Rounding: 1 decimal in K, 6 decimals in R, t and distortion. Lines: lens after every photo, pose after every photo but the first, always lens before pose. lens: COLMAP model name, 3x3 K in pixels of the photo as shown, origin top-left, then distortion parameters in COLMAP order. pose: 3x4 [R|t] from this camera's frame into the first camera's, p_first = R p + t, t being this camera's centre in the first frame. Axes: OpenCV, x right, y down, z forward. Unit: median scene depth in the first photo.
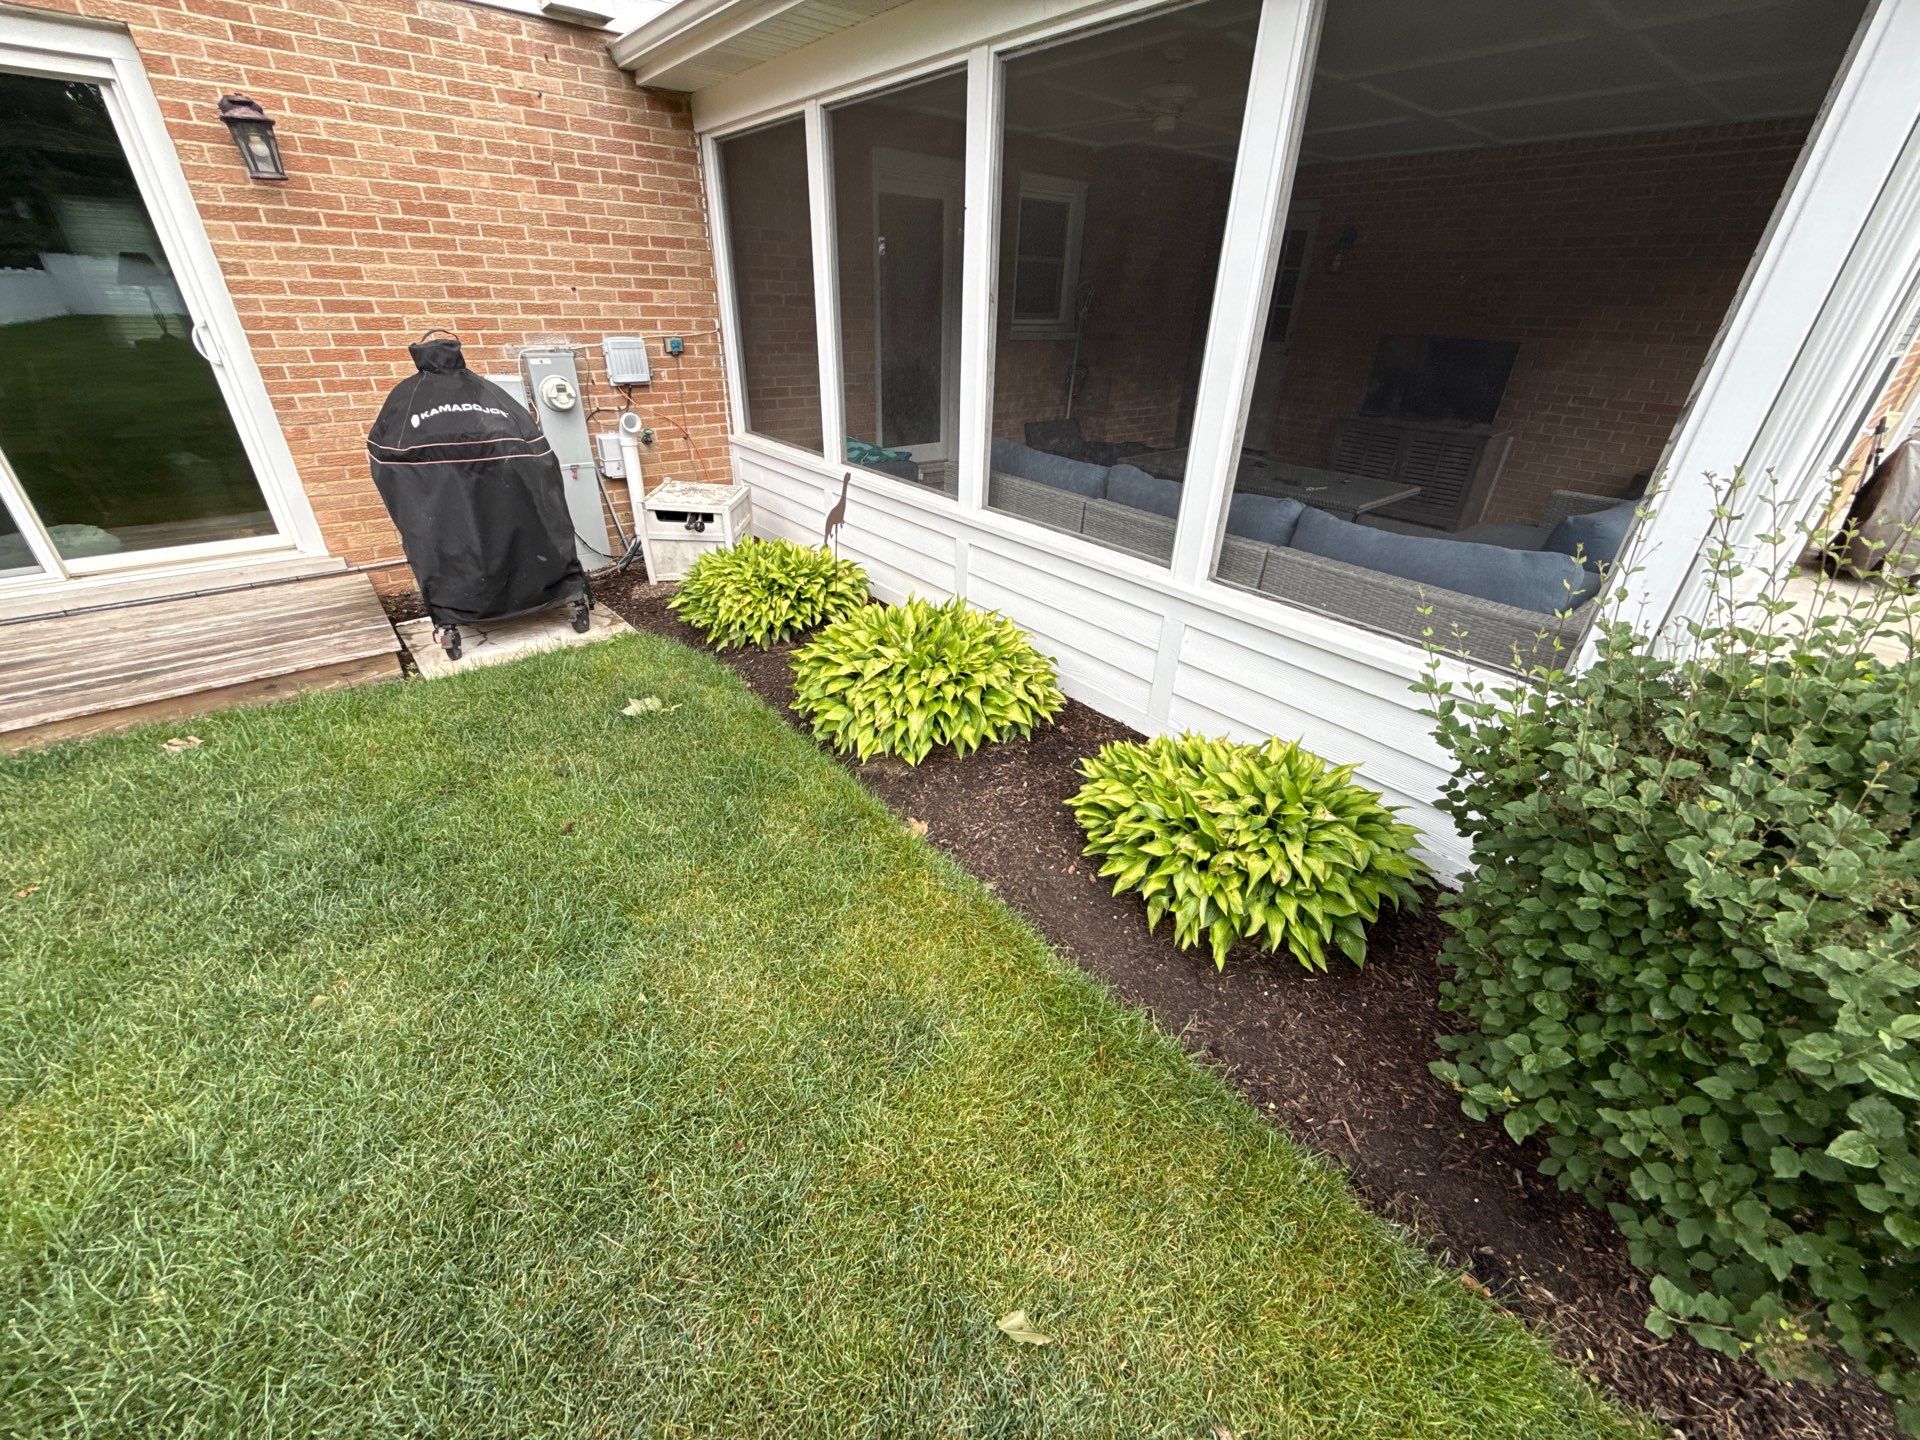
lens RADIAL K [[759.0, 0, 969.2], [0, 759.0, 714.4], [0, 0, 1]] dist [-0.007821, -0.000252]
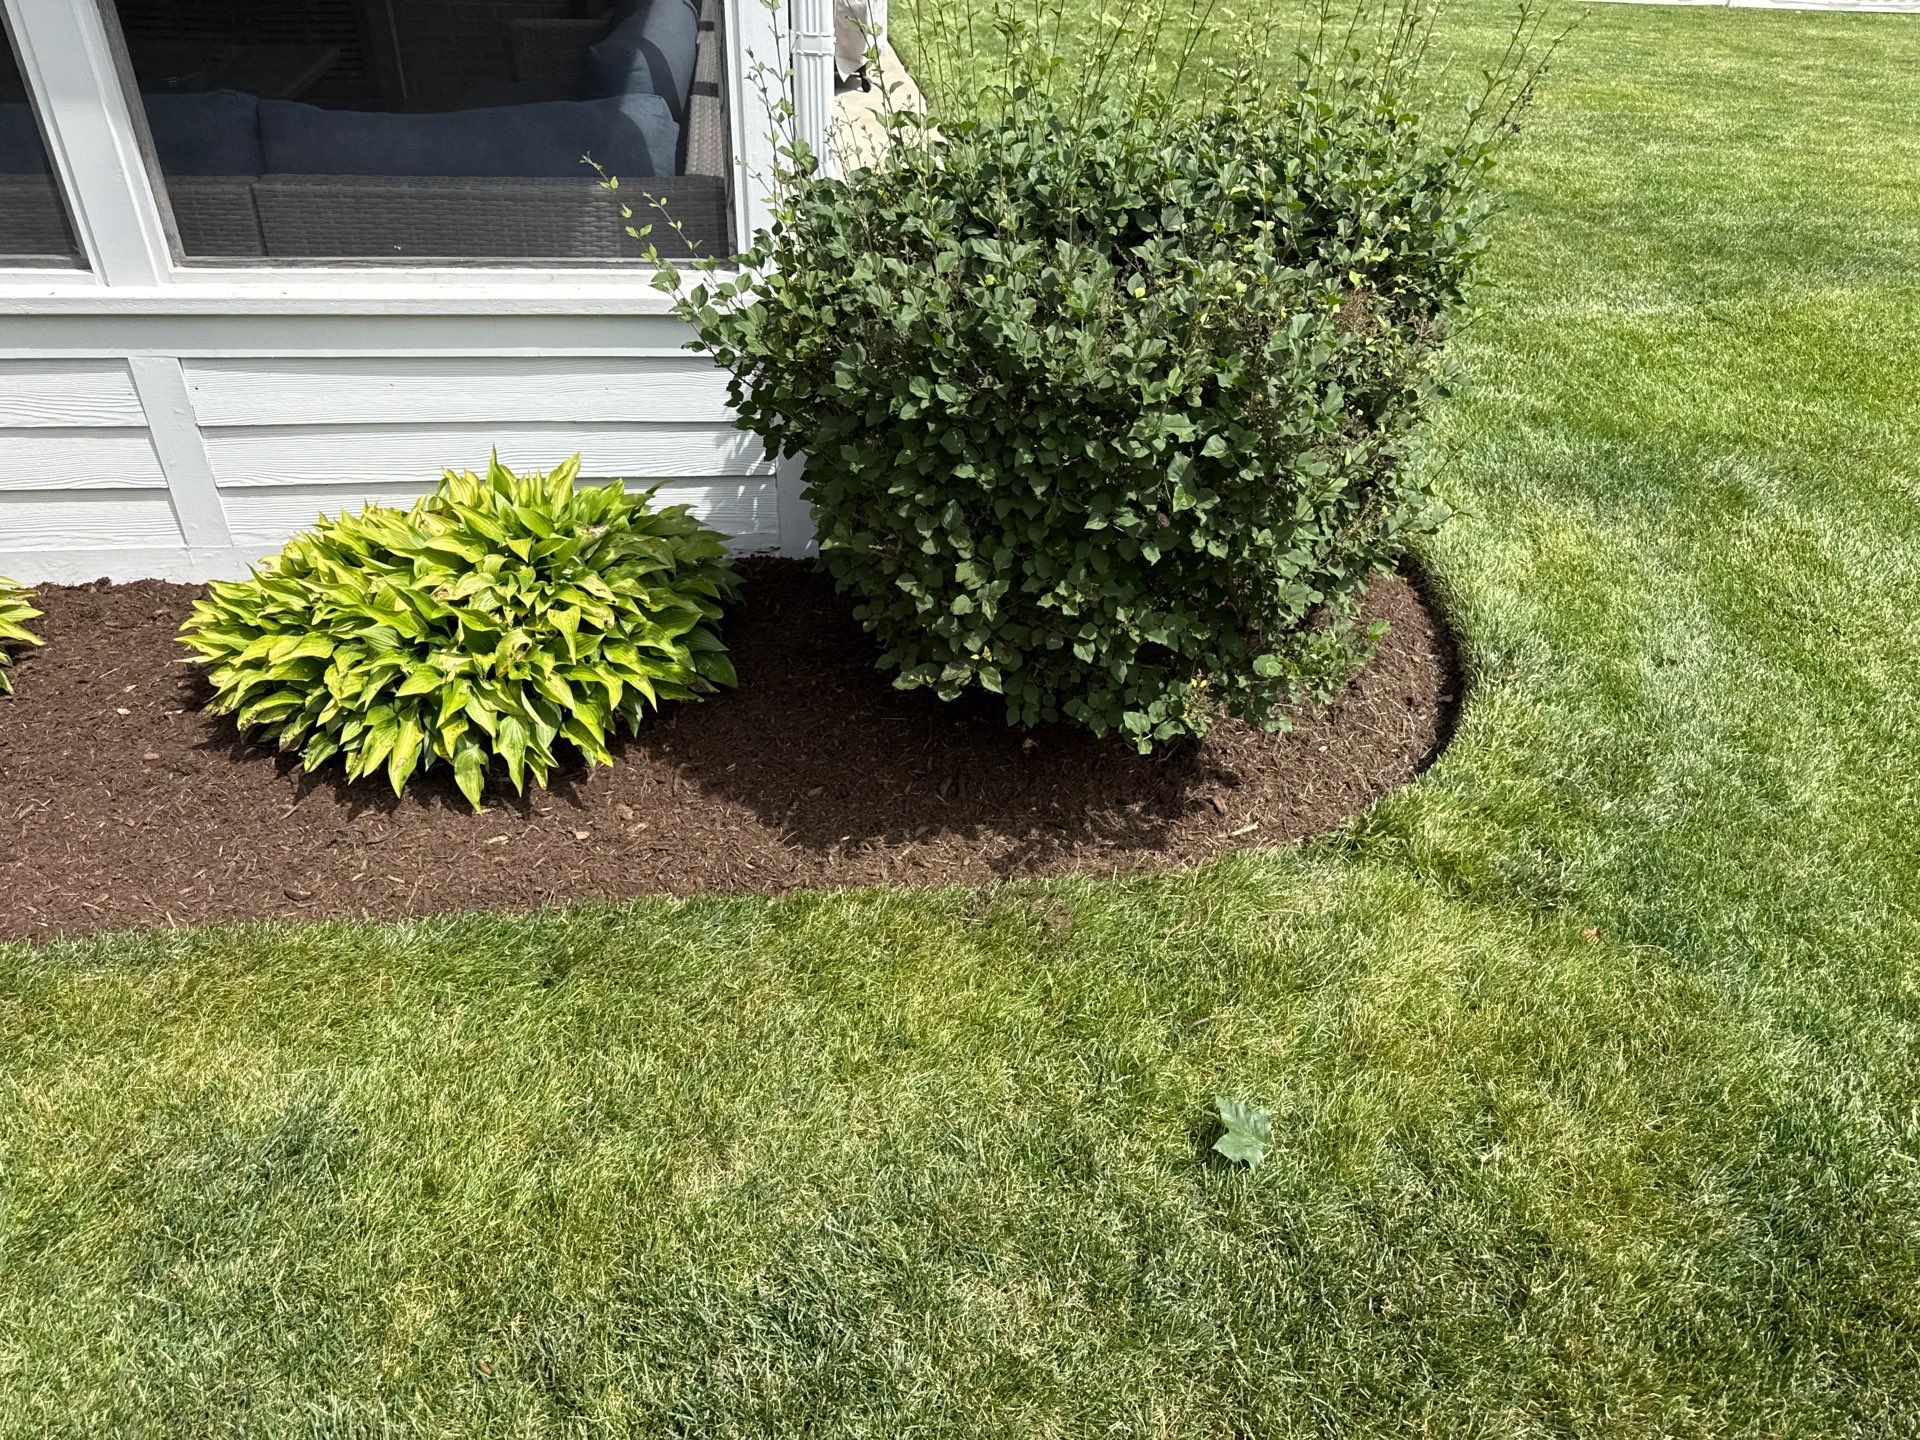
lens RADIAL K [[1358.0, 0, 952.6], [0, 1358.0, 733.6], [0, 0, 1]] dist [0.012373, -0.011844]
pose [[0.538965, -0.495087, 0.681473, -0.157431], [0.386208, 0.864230, 0.322414, 0.010557], [-0.748572, 0.089420, 0.656996, -0.028714]]
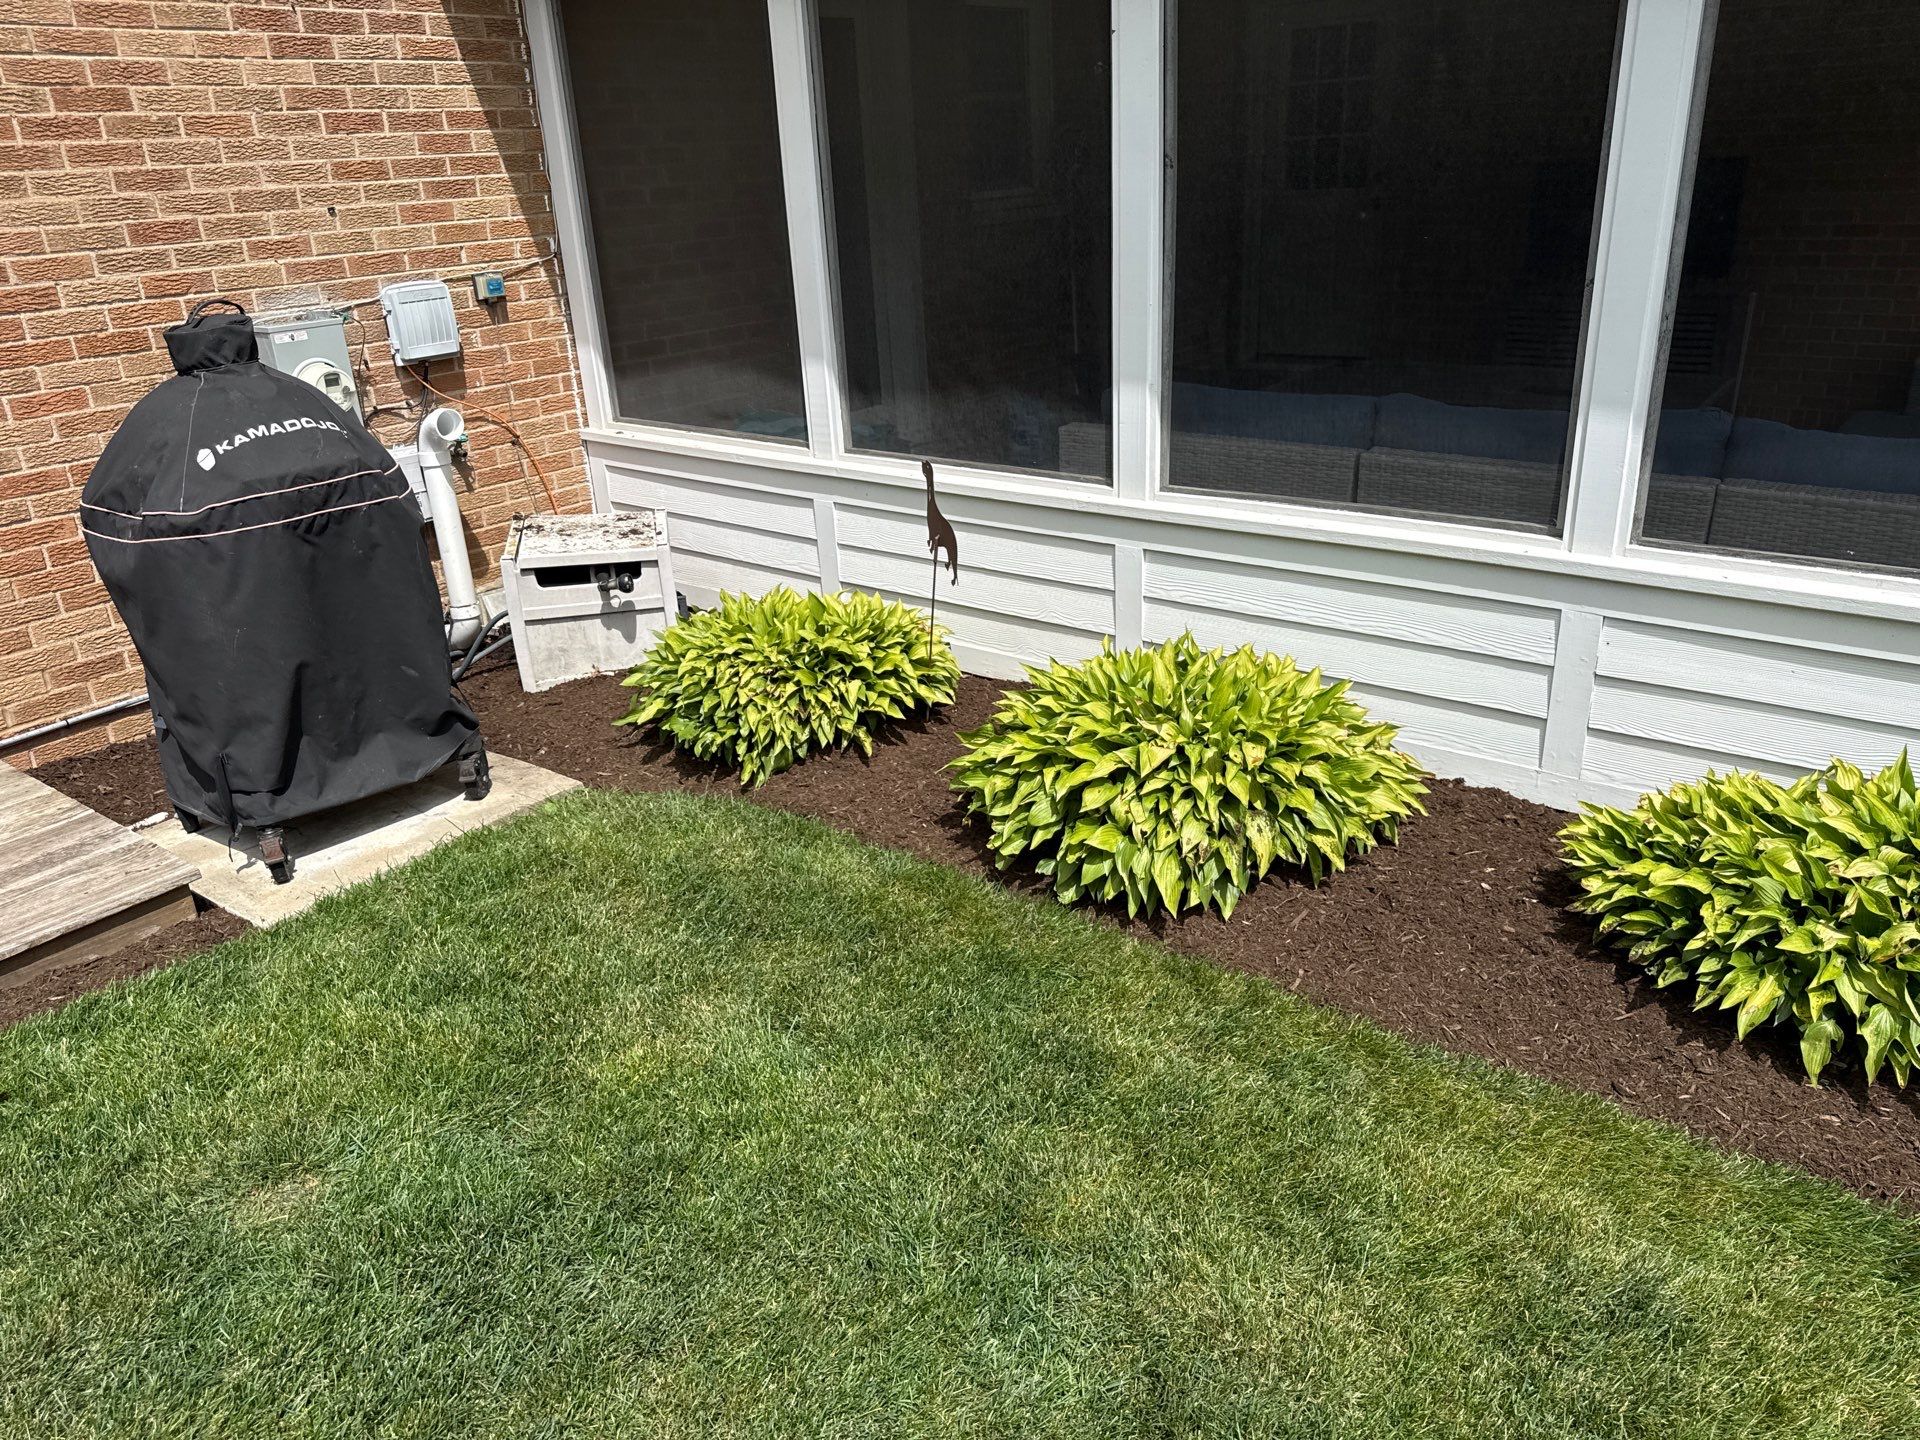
lens RADIAL K [[1358.2, 0, 960.0], [0, 1358.2, 720.0], [0, 0, 1]] dist [-0.000618, -0.006692]
pose [[0.976422, -0.151098, 0.154172, -0.316047], [0.166828, 0.981426, -0.094720, -0.011011], [-0.136996, 0.118207, 0.983493, -0.029803]]
